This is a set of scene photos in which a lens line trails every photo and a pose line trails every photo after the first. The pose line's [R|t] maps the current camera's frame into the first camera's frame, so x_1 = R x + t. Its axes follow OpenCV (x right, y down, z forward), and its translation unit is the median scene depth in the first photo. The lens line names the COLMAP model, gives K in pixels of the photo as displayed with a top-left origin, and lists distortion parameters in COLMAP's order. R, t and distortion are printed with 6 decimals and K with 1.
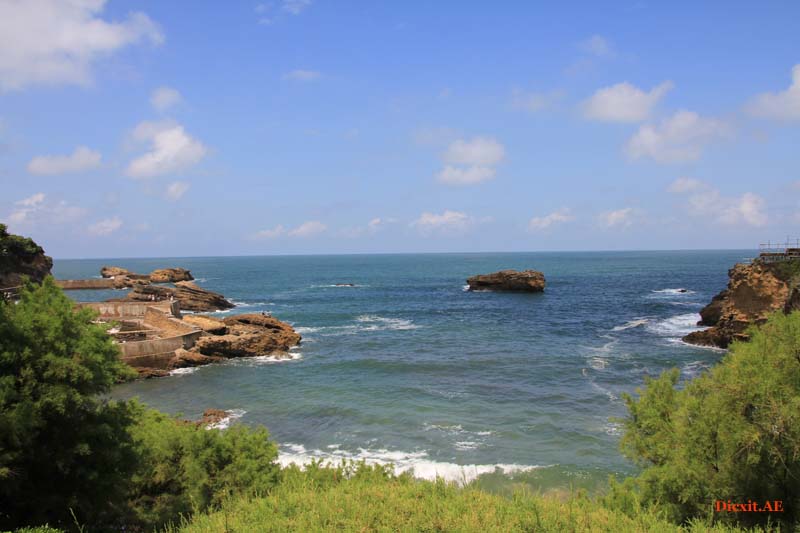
lens RADIAL K [[673.2, 0, 400.4], [0, 673.2, 265.4], [0, 0, 1]] dist [-0.123774, -0.003278]
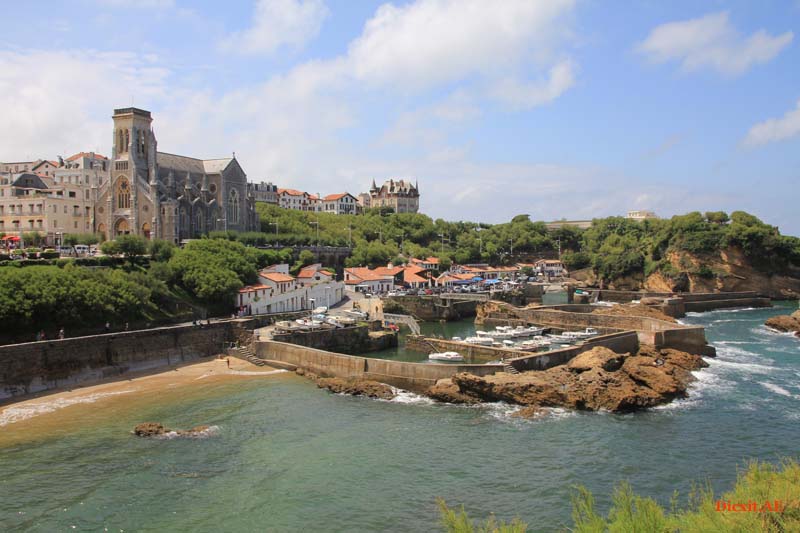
lens RADIAL K [[673.2, 0, 401.5], [0, 673.2, 269.6], [0, 0, 1]] dist [-0.123774, -0.003278]
pose [[0.216877, 0.050989, -0.974866, 0.561669], [-0.028622, 0.998538, 0.045859, -0.070546], [0.975779, 0.017956, 0.218020, 0.690139]]
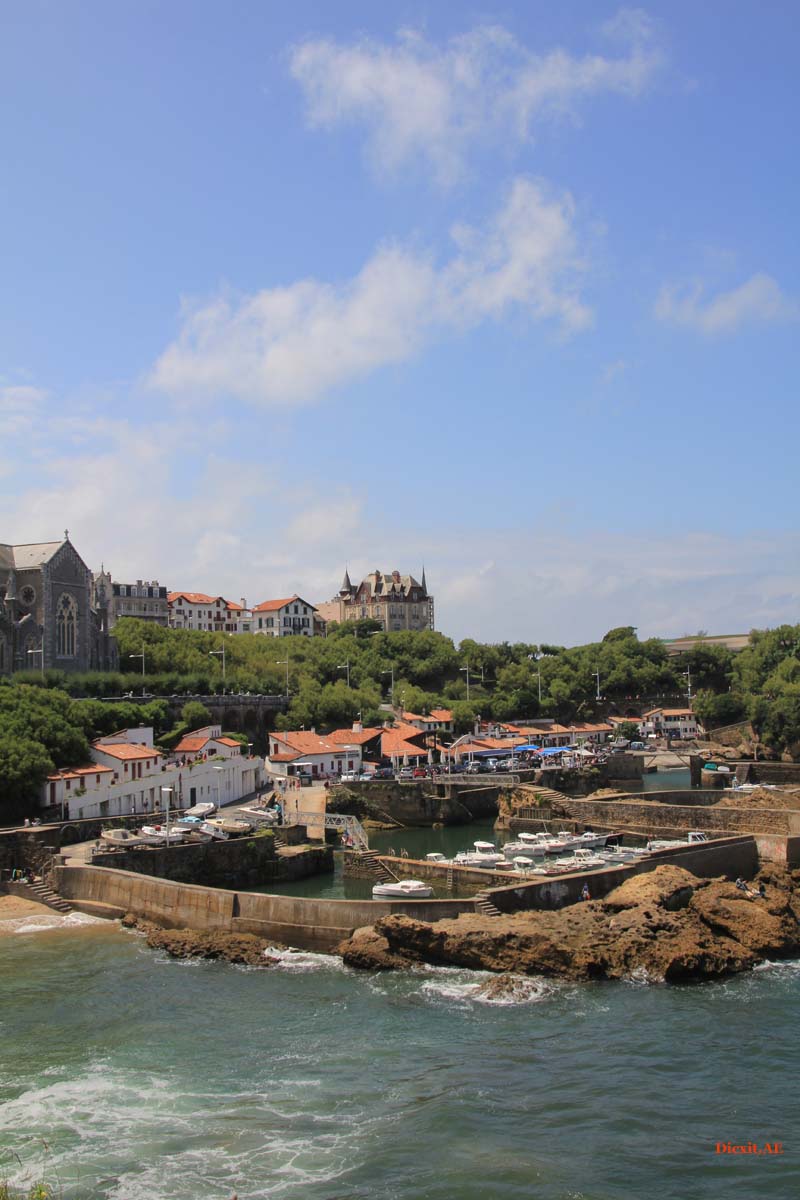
lens RADIAL K [[1241.6, 0, 397.9], [0, 1241.6, 596.7], [0, 0, 1]] dist [-0.022974, 0.000000]
pose [[0.177820, -0.062394, -0.982083, 0.638395], [-0.003973, 0.997934, -0.064120, -0.072107], [0.984055, 0.015304, 0.177205, 0.802375]]
